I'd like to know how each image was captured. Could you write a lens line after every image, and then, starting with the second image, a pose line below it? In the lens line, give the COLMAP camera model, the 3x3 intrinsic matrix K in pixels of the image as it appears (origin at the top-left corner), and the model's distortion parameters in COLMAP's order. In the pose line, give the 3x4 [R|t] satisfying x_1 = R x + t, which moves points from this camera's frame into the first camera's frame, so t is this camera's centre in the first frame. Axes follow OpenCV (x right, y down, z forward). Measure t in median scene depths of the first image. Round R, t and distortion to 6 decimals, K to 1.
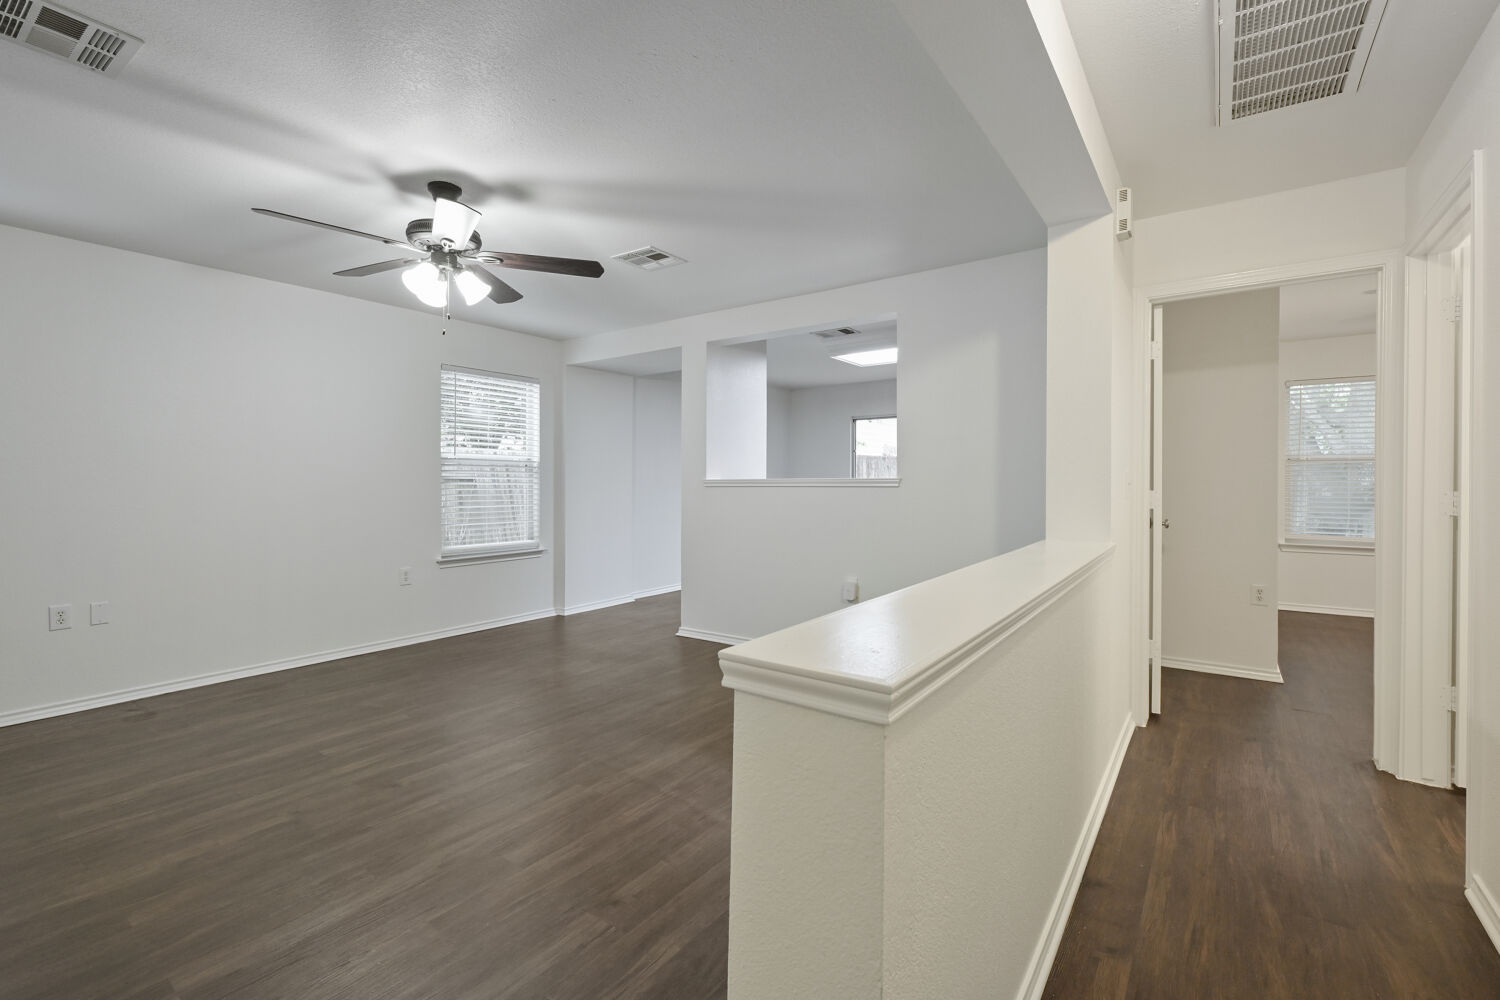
lens RADIAL K [[649.8, 0, 750.2], [0, 649.8, 460.7], [0, 0, 1]] dist [0.002033, 0.000398]
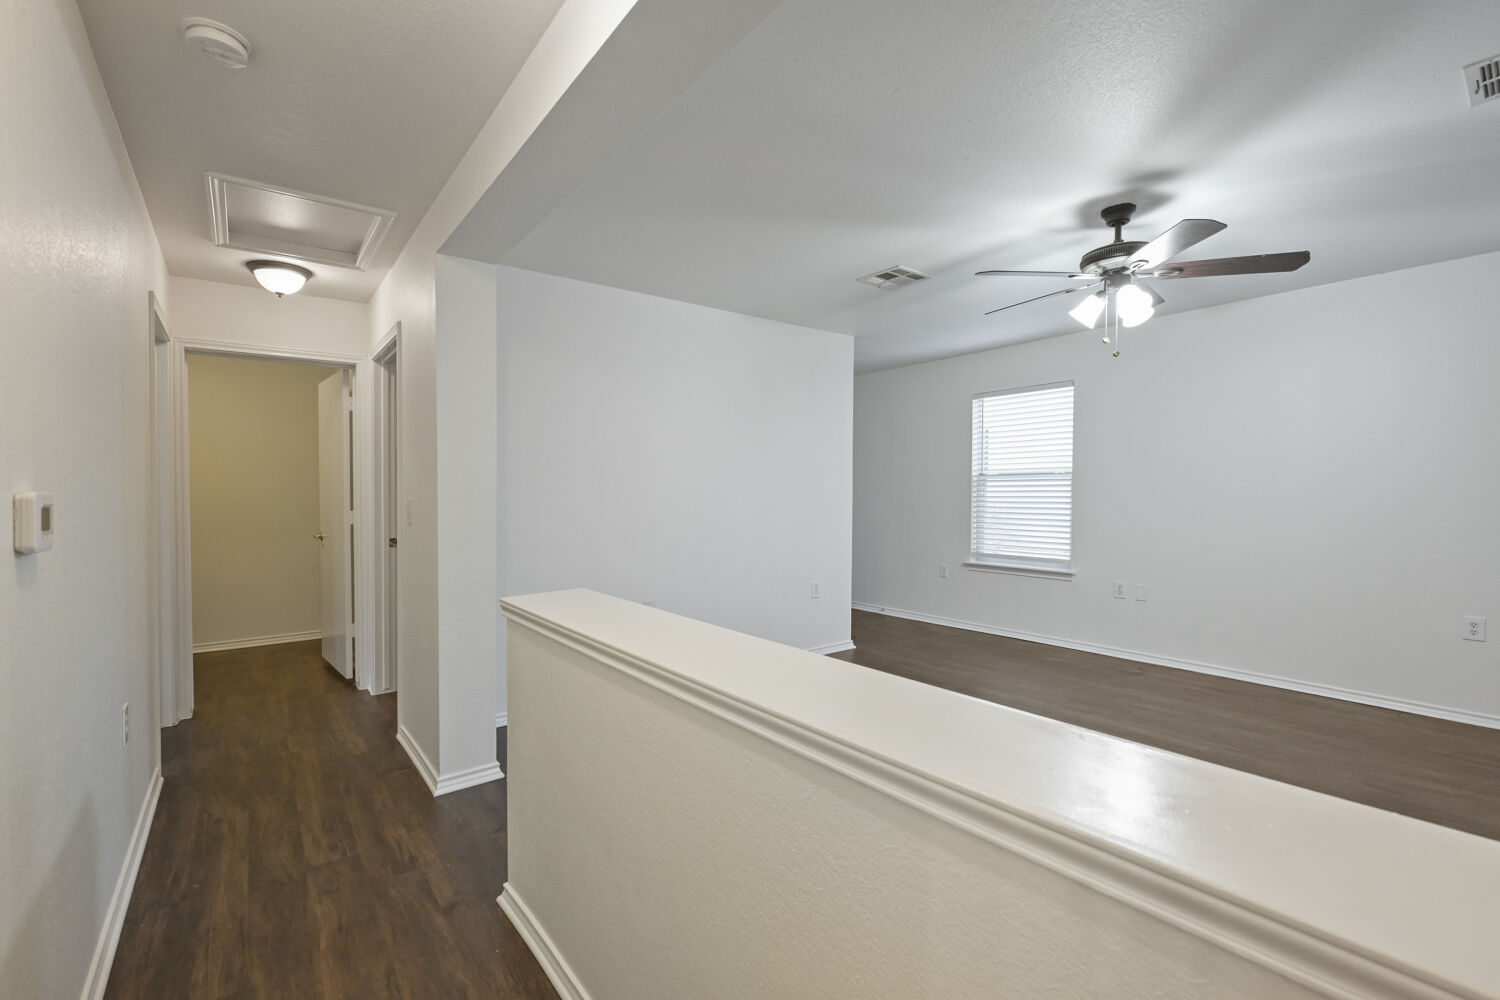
lens RADIAL K [[655.5, 0, 750.0], [0, 655.5, 500.0], [0, 0, 1]] dist [0.000783, -0.000062]
pose [[-0.291195, 0.024899, -0.956339, 0.405193], [0.042141, 0.999025, 0.013179, -0.007632], [0.955735, -0.036464, -0.291961, 0.470127]]
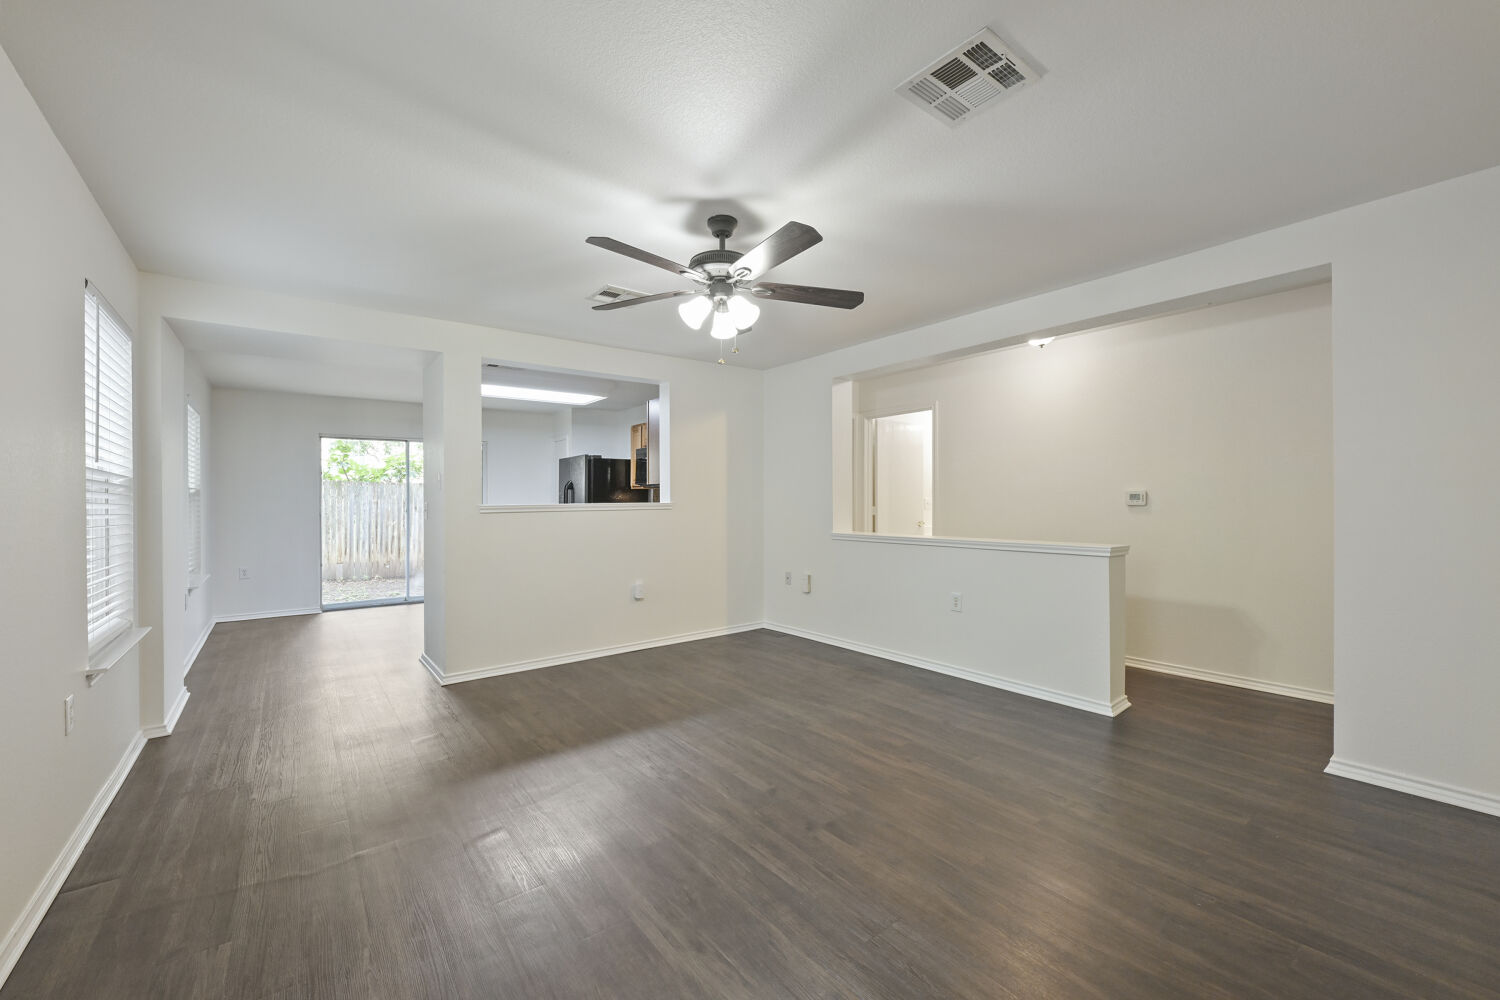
lens RADIAL K [[591.8, 0, 757.5], [0, 591.8, 496.4], [0, 0, 1]] dist [-0.001257, -0.000270]
pose [[0.287651, 0.004562, 0.957724, -0.822340], [-0.020376, 0.999791, 0.001358, 0.005609], [-0.957518, -0.019905, 0.287684, 0.413293]]
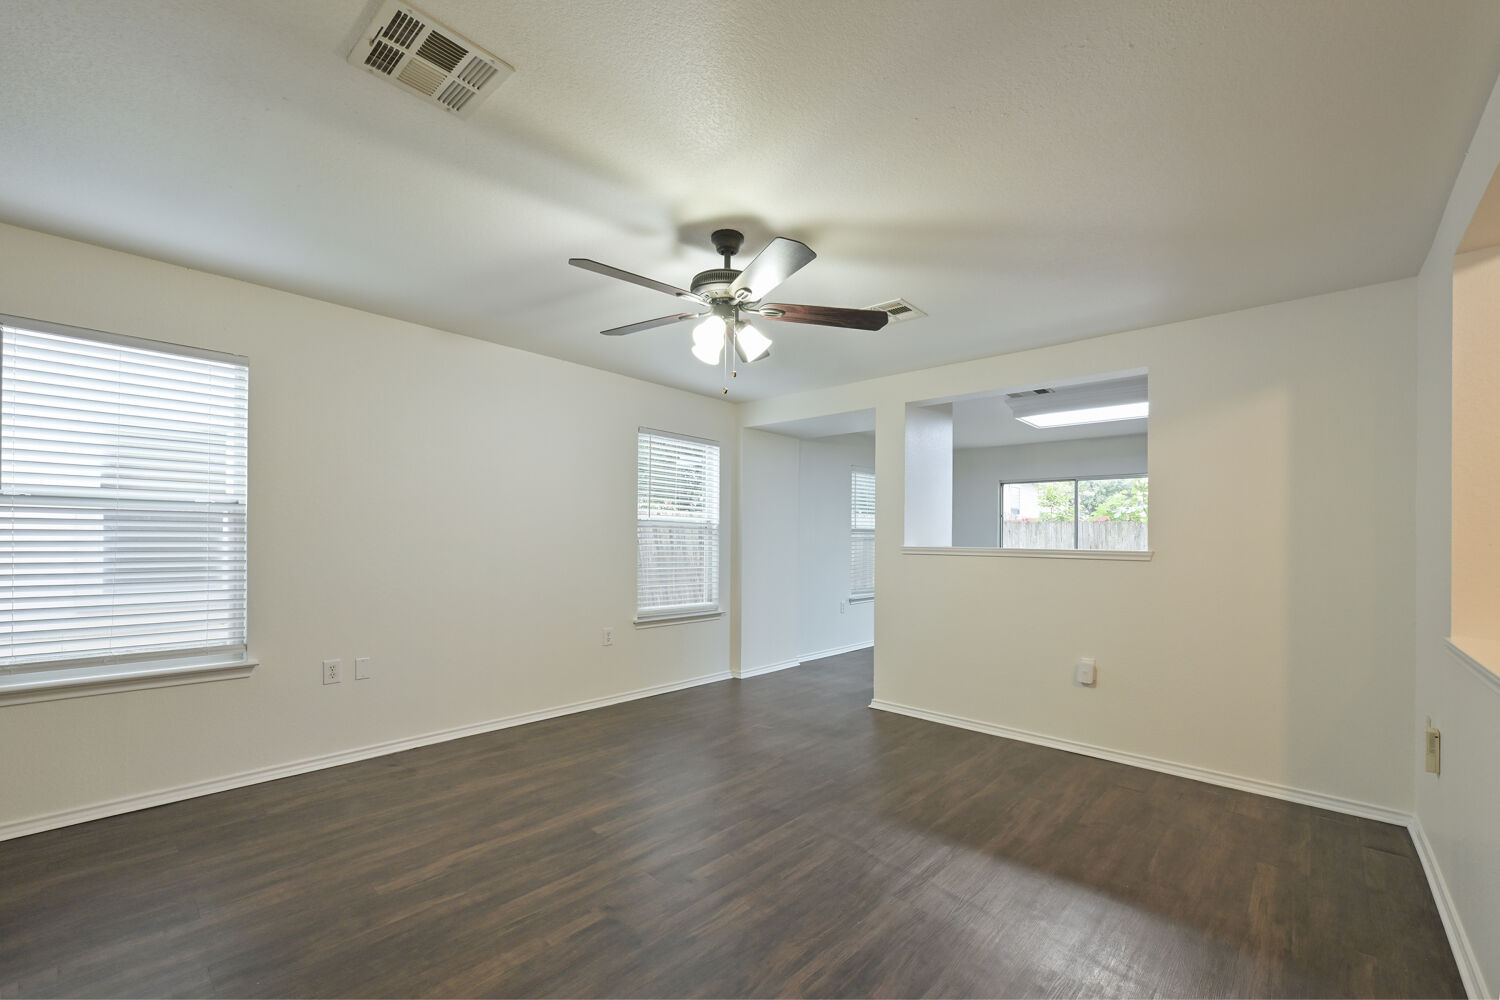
lens RADIAL K [[617.7, 0, 750.2], [0, 617.7, 519.7], [0, 0, 1]] dist [-0.001152, -0.000225]
pose [[0.992222, 0.015007, -0.123576, -0.199226], [-0.014998, 0.999887, 0.001002, -0.008603], [0.123577, 0.000859, 0.992335, 0.076420]]
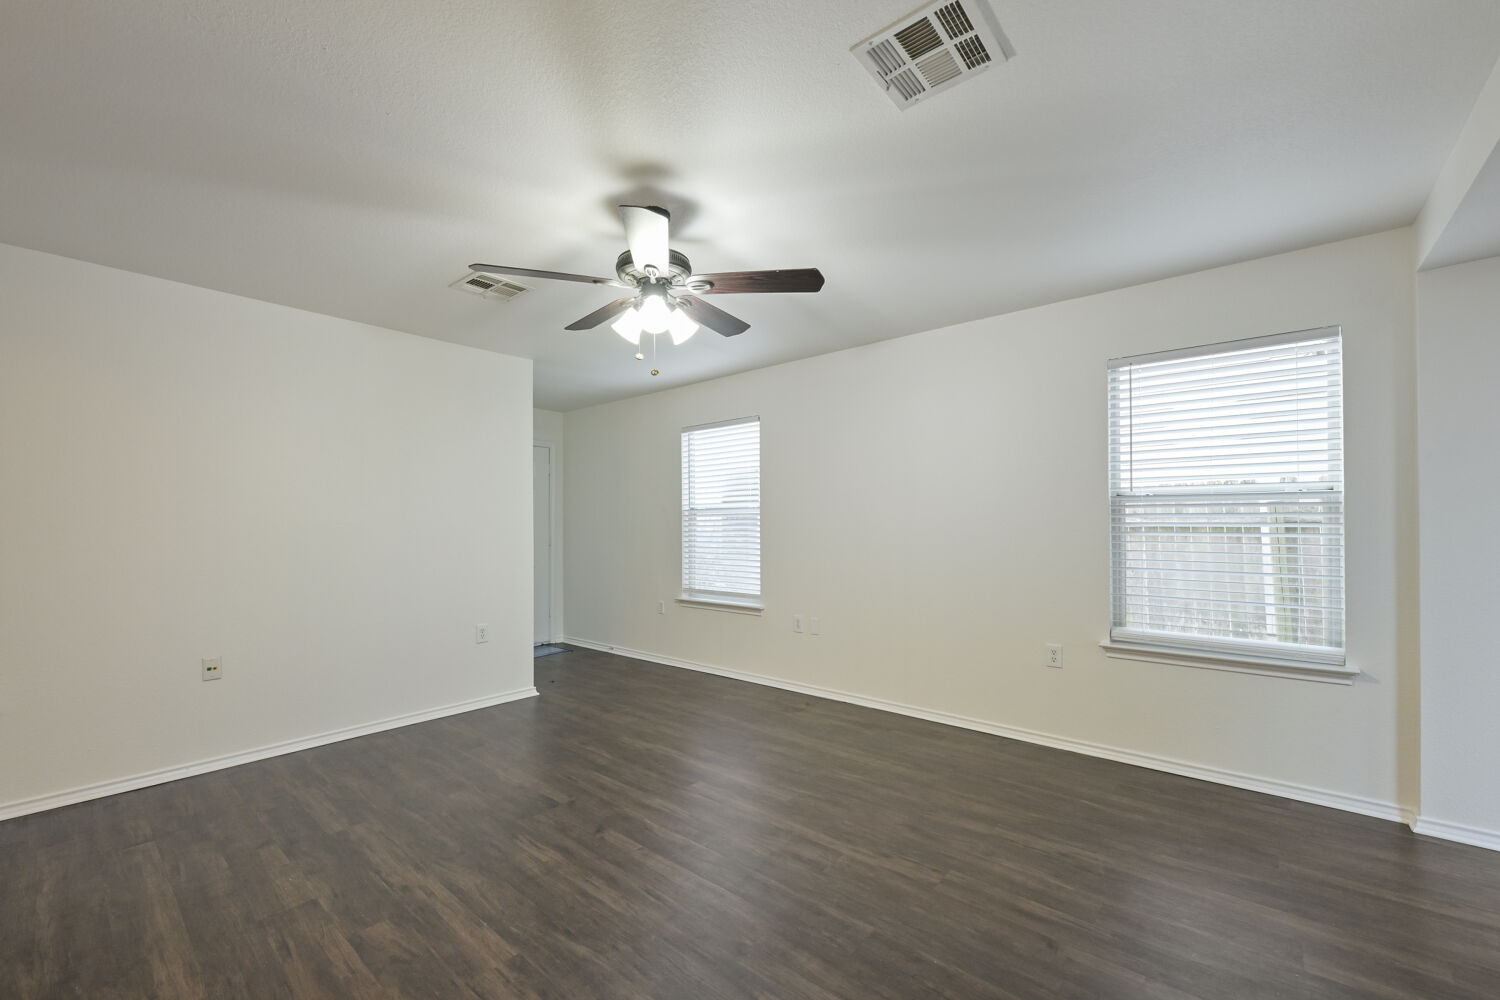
lens RADIAL K [[617.7, 0, 750.2], [0, 617.7, 519.7], [0, 0, 1]] dist [-0.001152, -0.000225]
pose [[-0.095109, 0.000512, -0.995467, 0.229415], [0.041110, 0.999149, -0.003414, 0.007366], [0.994618, -0.041249, -0.095049, 0.745678]]
